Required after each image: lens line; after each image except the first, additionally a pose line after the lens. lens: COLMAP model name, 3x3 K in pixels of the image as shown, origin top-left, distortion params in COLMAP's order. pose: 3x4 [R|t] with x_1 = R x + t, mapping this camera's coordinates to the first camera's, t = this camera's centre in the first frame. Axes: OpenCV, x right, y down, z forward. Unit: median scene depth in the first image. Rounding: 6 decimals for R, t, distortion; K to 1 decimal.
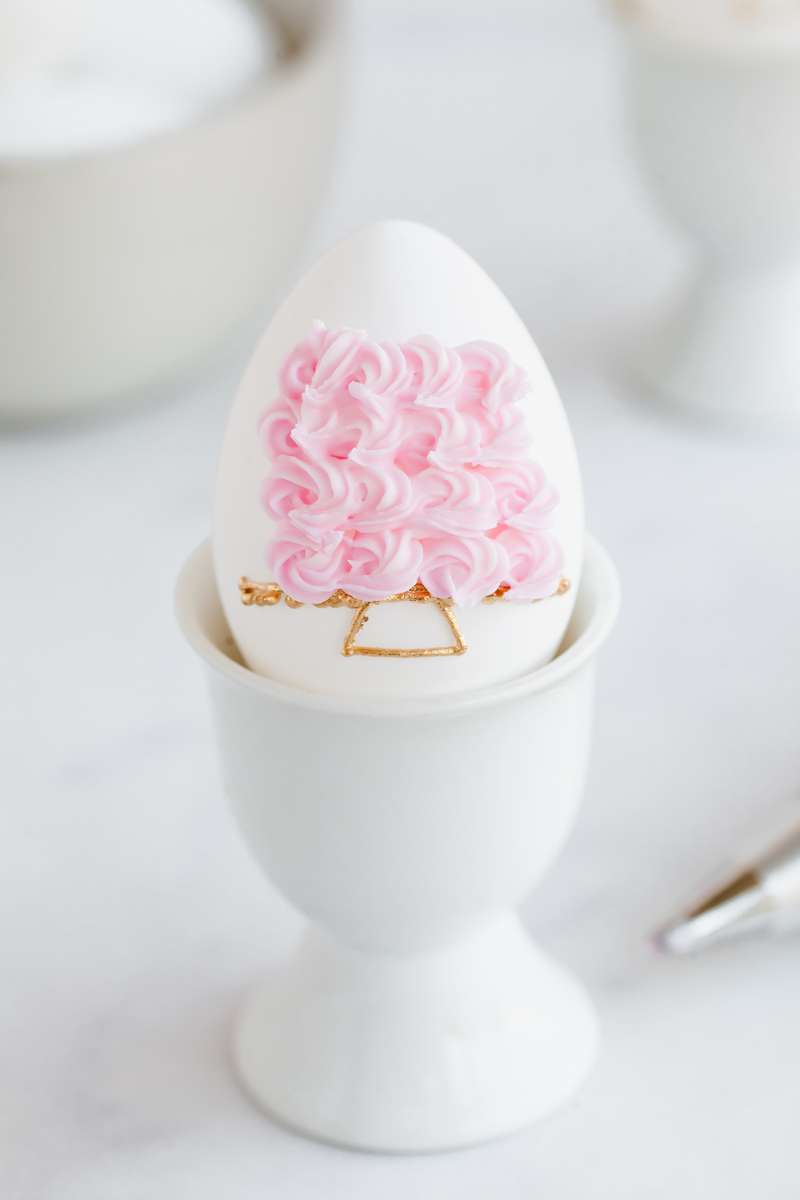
lens RADIAL K [[5158.6, 0, 397.5], [0, 5158.6, 599.0], [0, 0, 1]] dist [-0.486805, 0.000000]
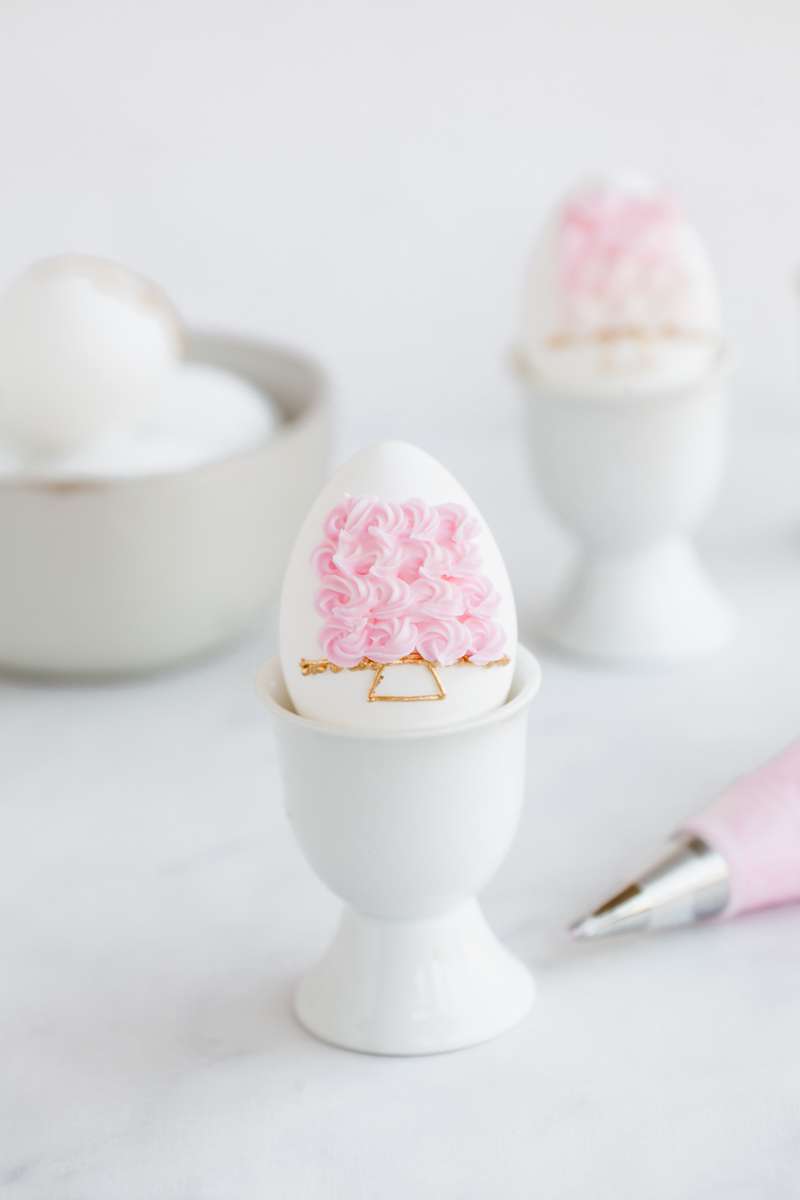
lens RADIAL K [[5158.6, 0, 401.8], [0, 5158.6, 600.8], [0, 0, 1]] dist [-0.486805, 0.000000]
pose [[0.999351, -0.024748, 0.026177, -0.041130], [0.028257, 0.989246, -0.143503, 0.208847], [-0.022345, 0.144149, 0.989304, -0.570667]]
